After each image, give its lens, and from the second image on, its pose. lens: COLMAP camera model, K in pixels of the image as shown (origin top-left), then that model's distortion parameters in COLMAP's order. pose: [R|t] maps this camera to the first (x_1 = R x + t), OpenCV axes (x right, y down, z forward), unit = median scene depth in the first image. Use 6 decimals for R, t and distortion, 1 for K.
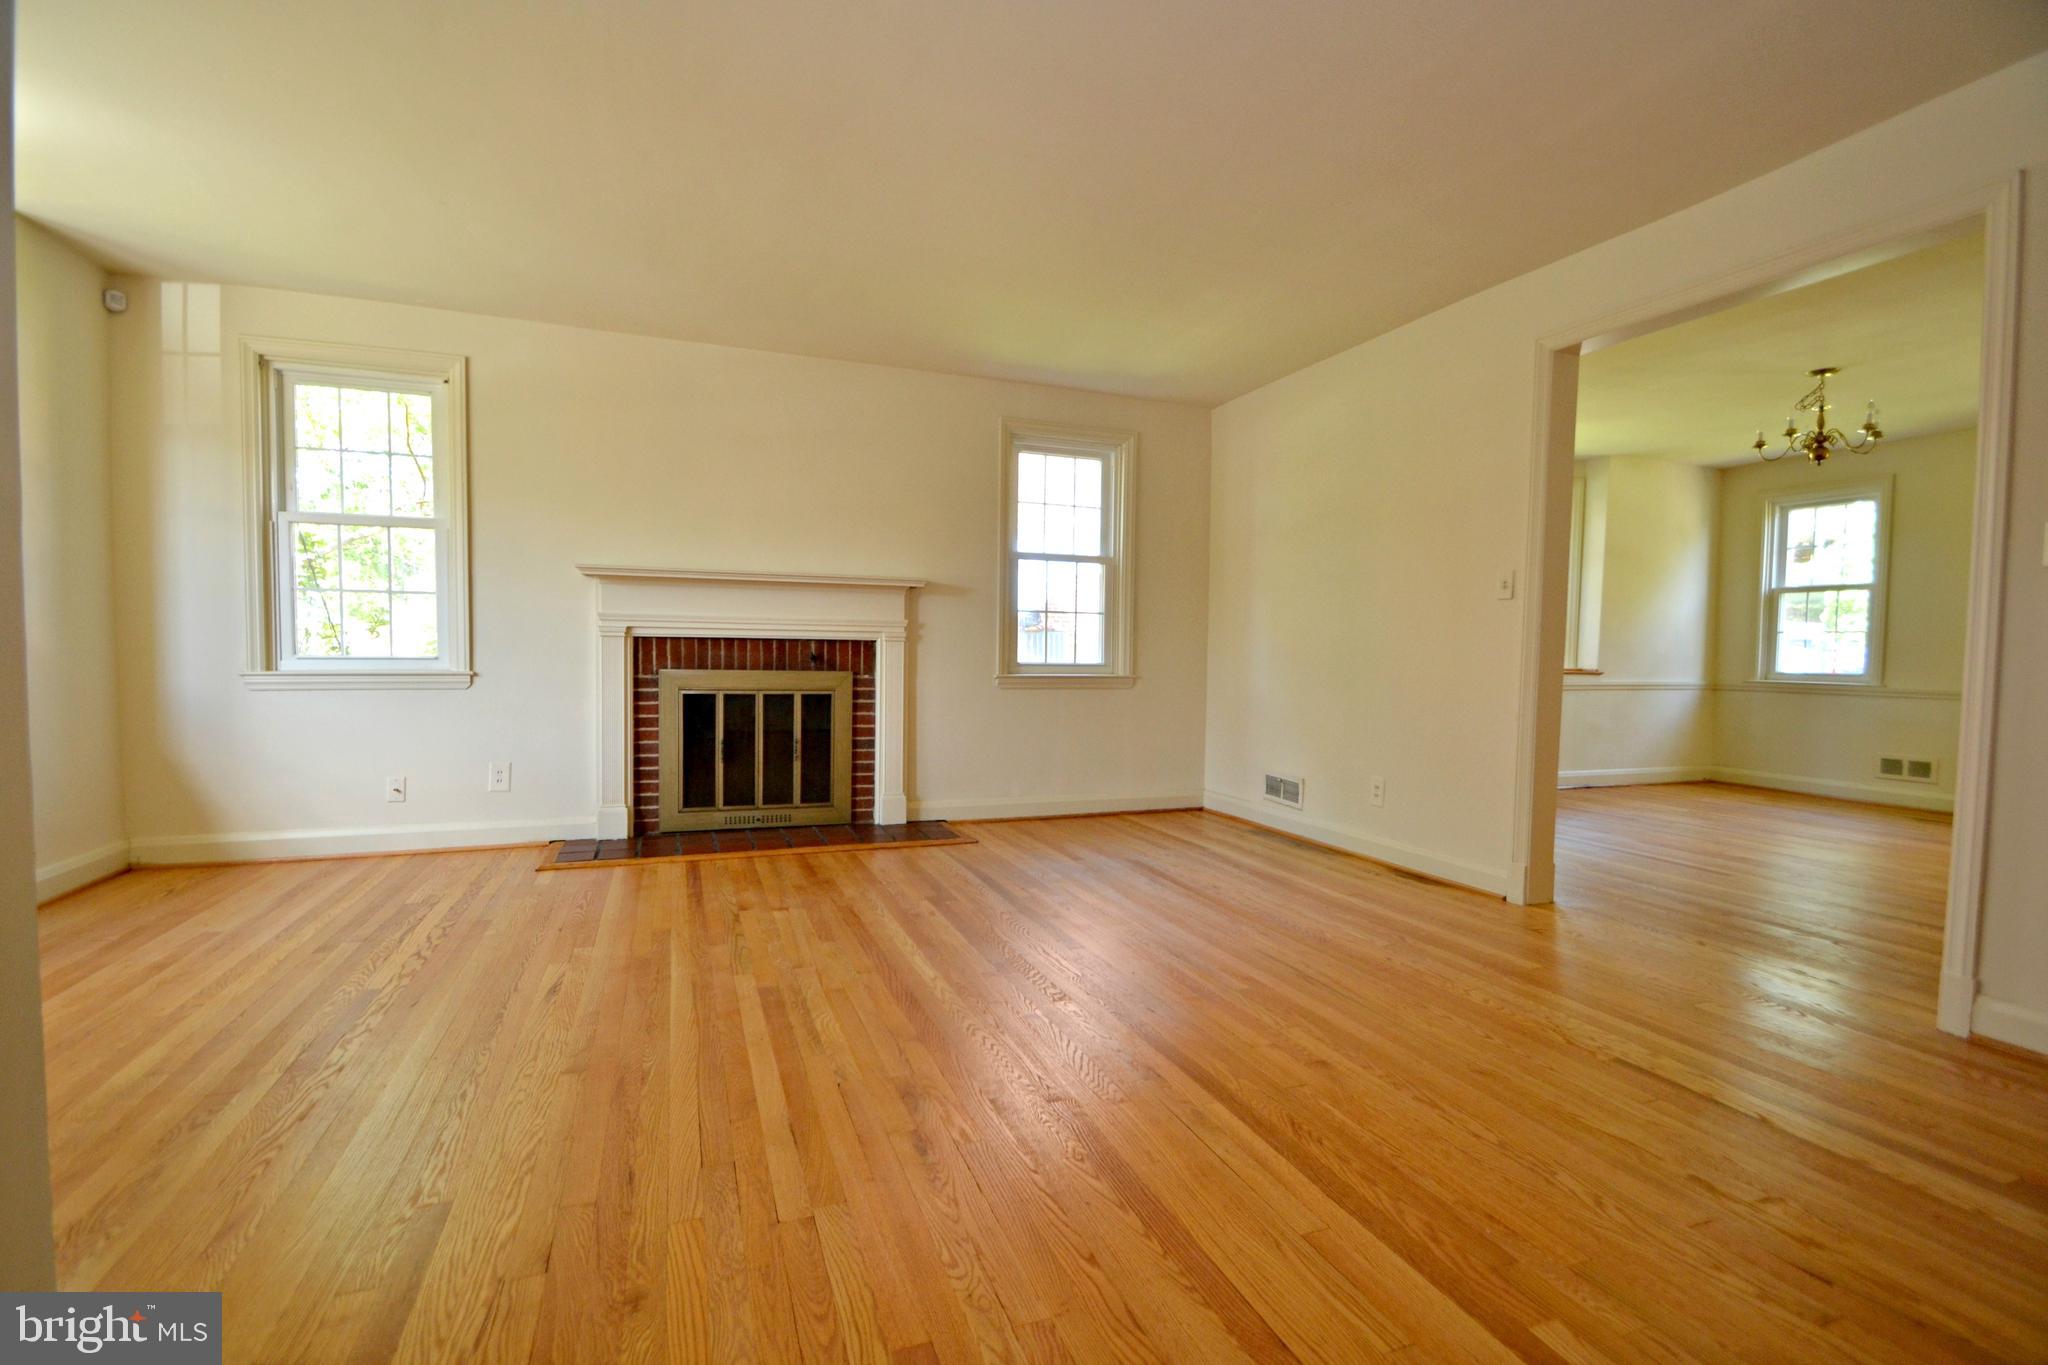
lens RADIAL K [[921.7, 0, 1013.5], [0, 921.7, 695.6], [0, 0, 1]] dist [0.009477, -0.013301]
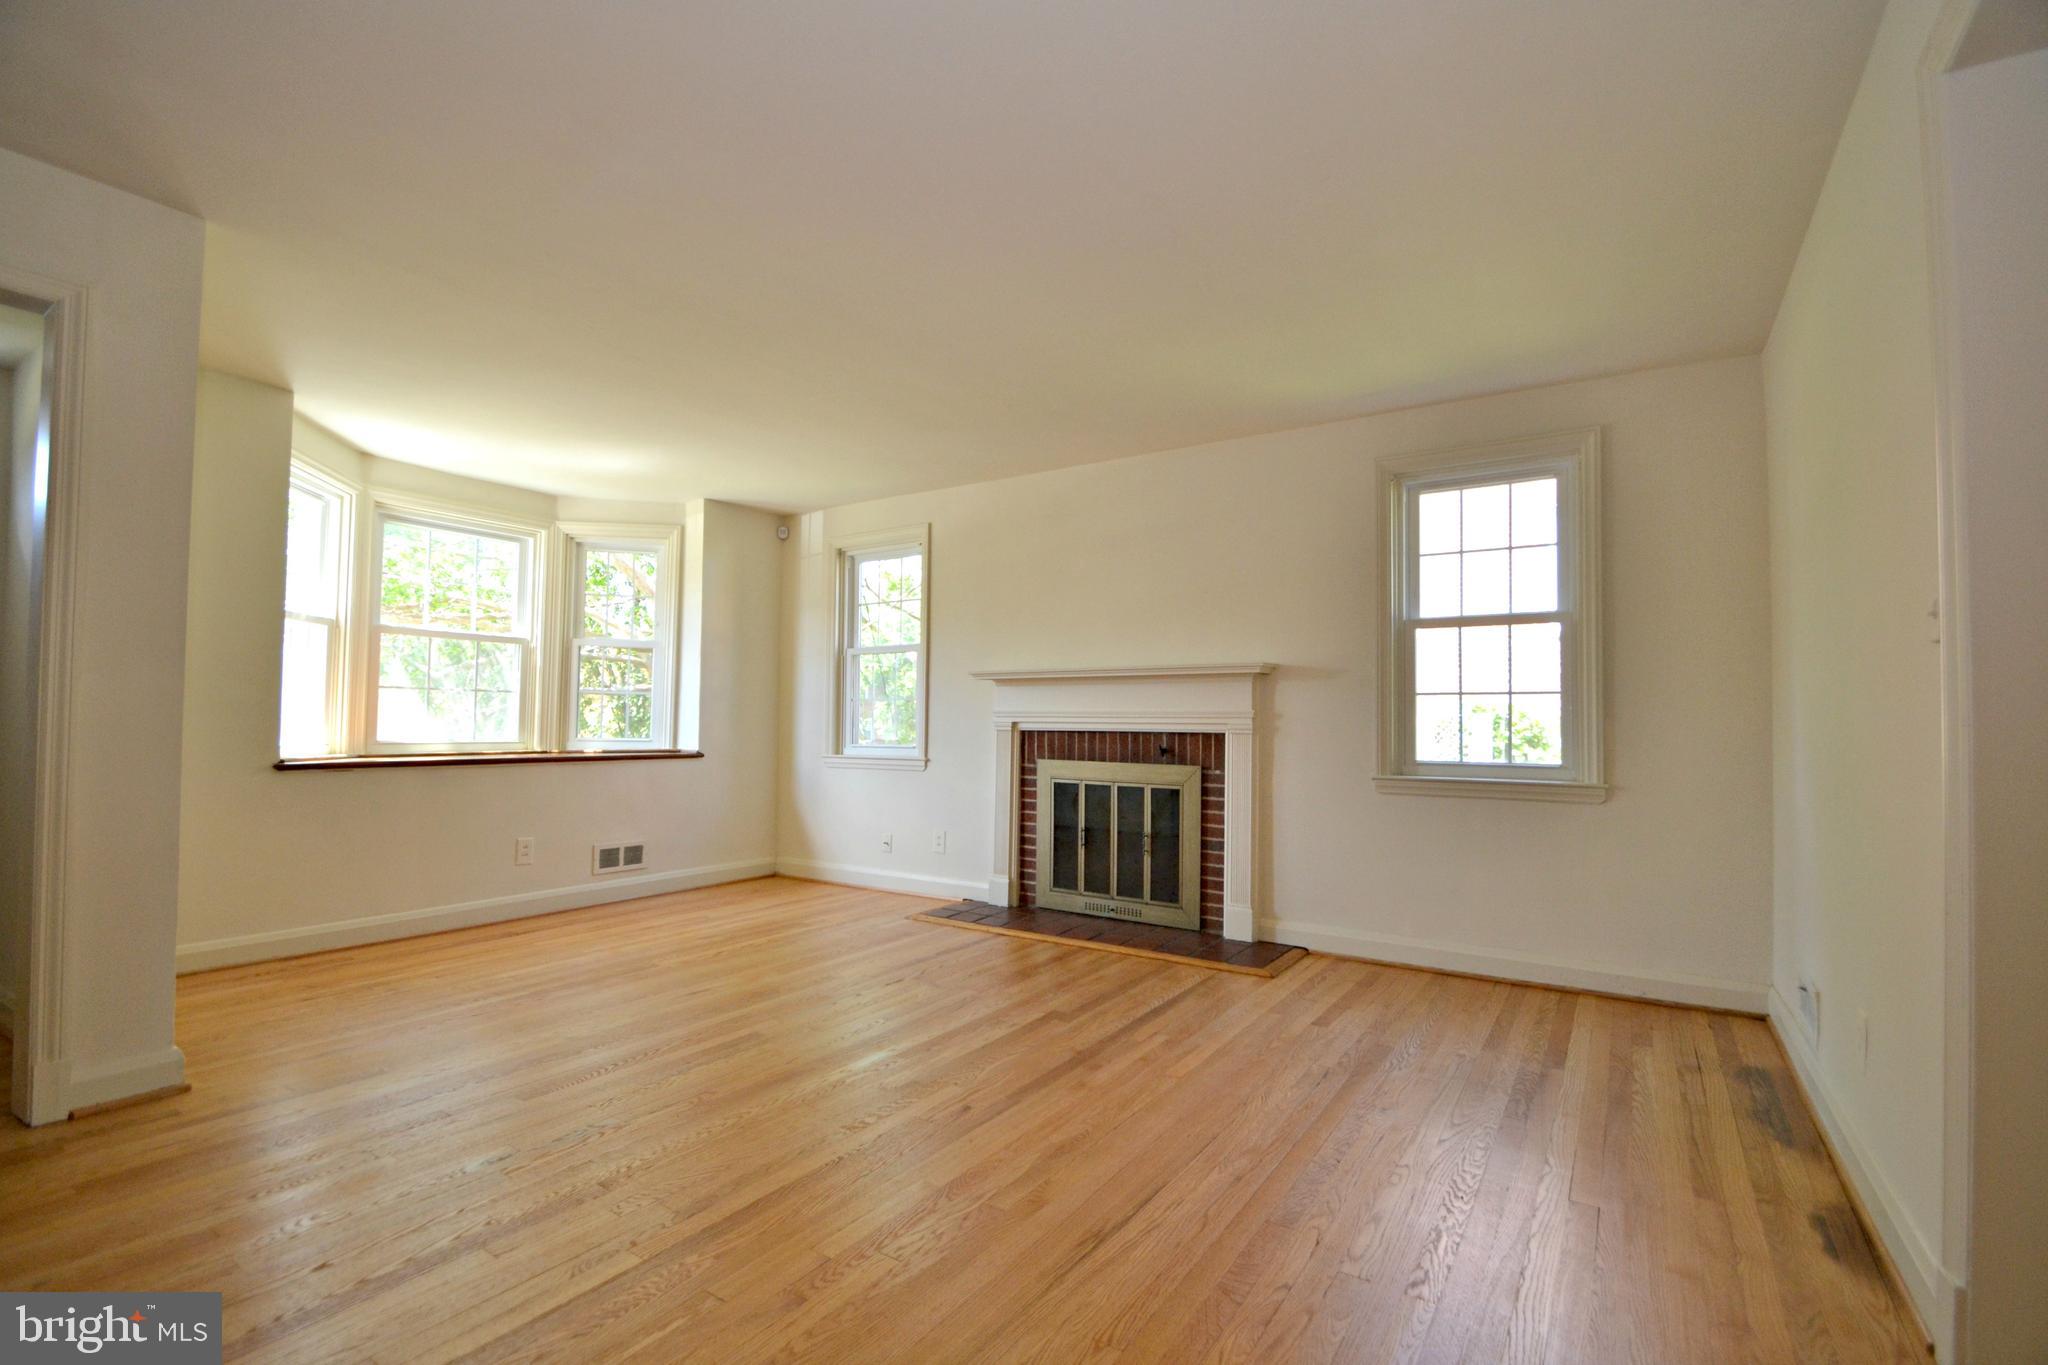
lens RADIAL K [[921.7, 0, 1013.5], [0, 921.7, 695.6], [0, 0, 1]] dist [0.009477, -0.013301]
pose [[0.576228, -0.034111, -0.816577, 0.498992], [-0.041843, 0.996587, -0.071158, -0.023699], [0.816217, 0.075172, 0.572834, 0.312179]]
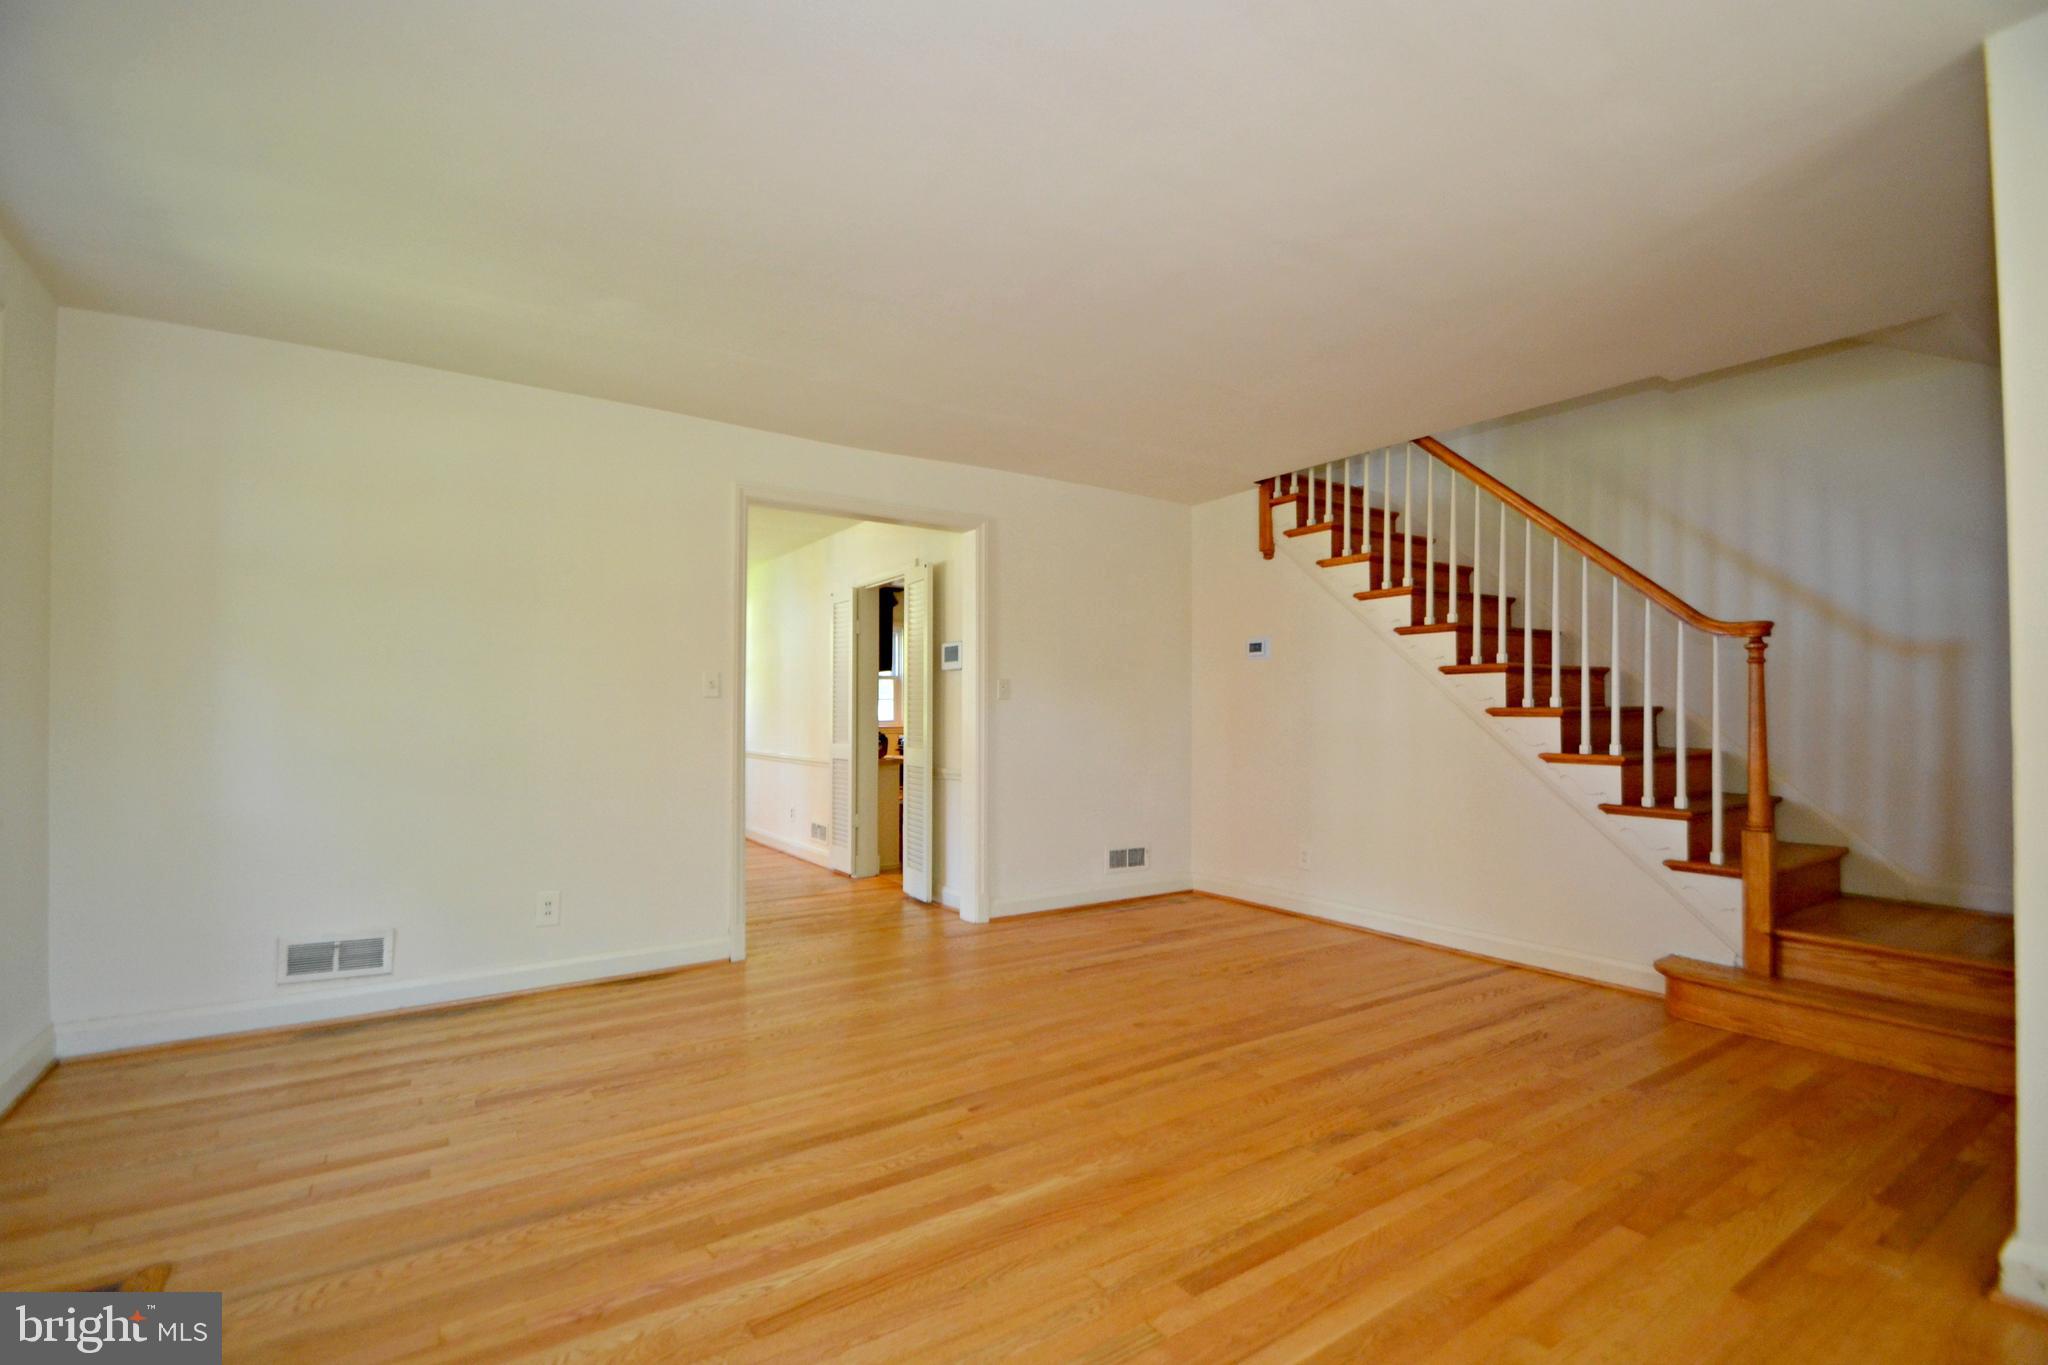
lens RADIAL K [[921.7, 0, 1013.5], [0, 921.7, 695.6], [0, 0, 1]] dist [0.009477, -0.013301]
pose [[-0.226307, 0.001046, 0.974055, -0.507726], [0.044780, 0.998953, 0.009332, -0.078317], [-0.973026, 0.045730, -0.226117, 0.701330]]
